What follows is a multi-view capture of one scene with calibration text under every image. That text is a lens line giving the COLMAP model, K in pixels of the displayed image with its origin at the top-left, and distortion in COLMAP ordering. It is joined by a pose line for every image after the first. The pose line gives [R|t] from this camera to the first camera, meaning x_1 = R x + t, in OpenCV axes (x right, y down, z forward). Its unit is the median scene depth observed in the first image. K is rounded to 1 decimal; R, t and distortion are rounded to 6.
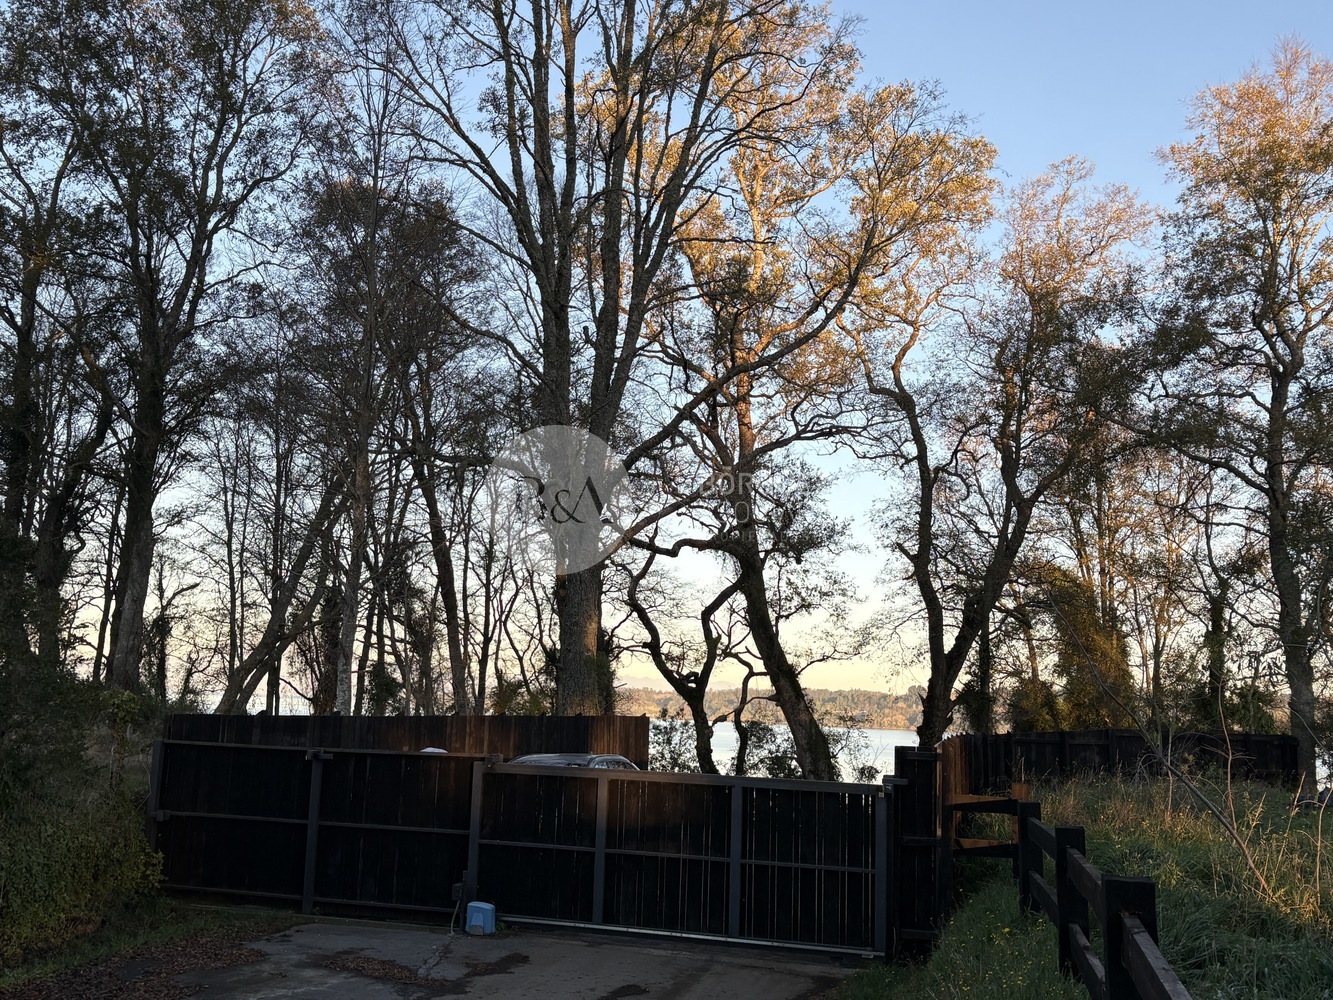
lens RADIAL K [[1378.5, 0, 666.5], [0, 1378.5, 500.0], [0, 0, 1]] dist [0.042757, -0.008737]
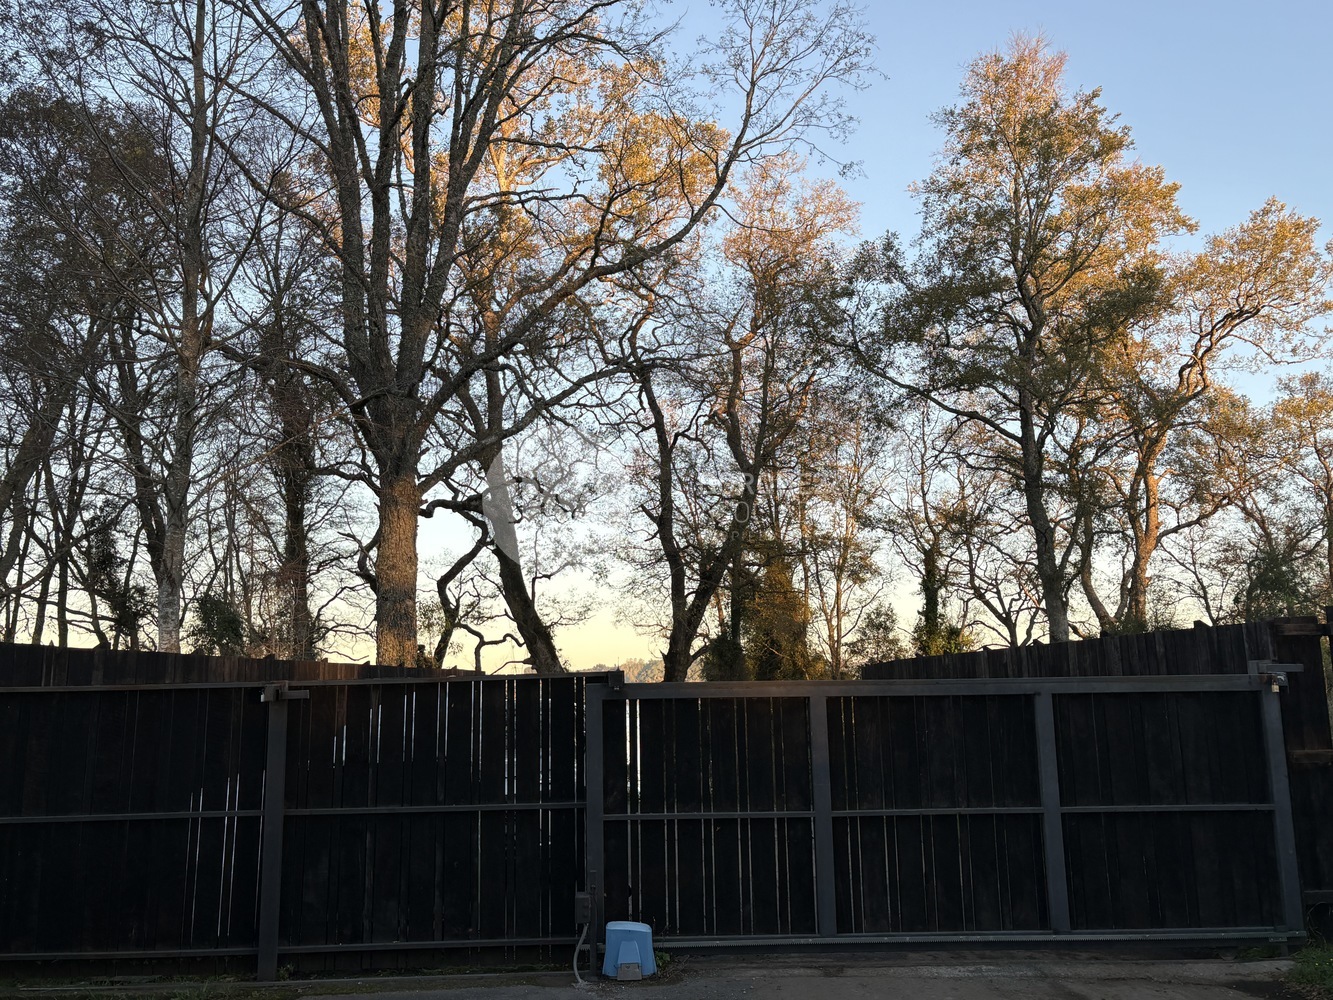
lens RADIAL K [[1153.9, 0, 666.5], [0, 1153.9, 500.0], [0, 0, 1]] dist [0.022859, -0.002774]
pose [[0.946462, -0.001785, 0.322809, -0.098570], [0.007435, 0.999840, -0.016272, 0.043780], [-0.322728, 0.017801, 0.946324, 0.191370]]
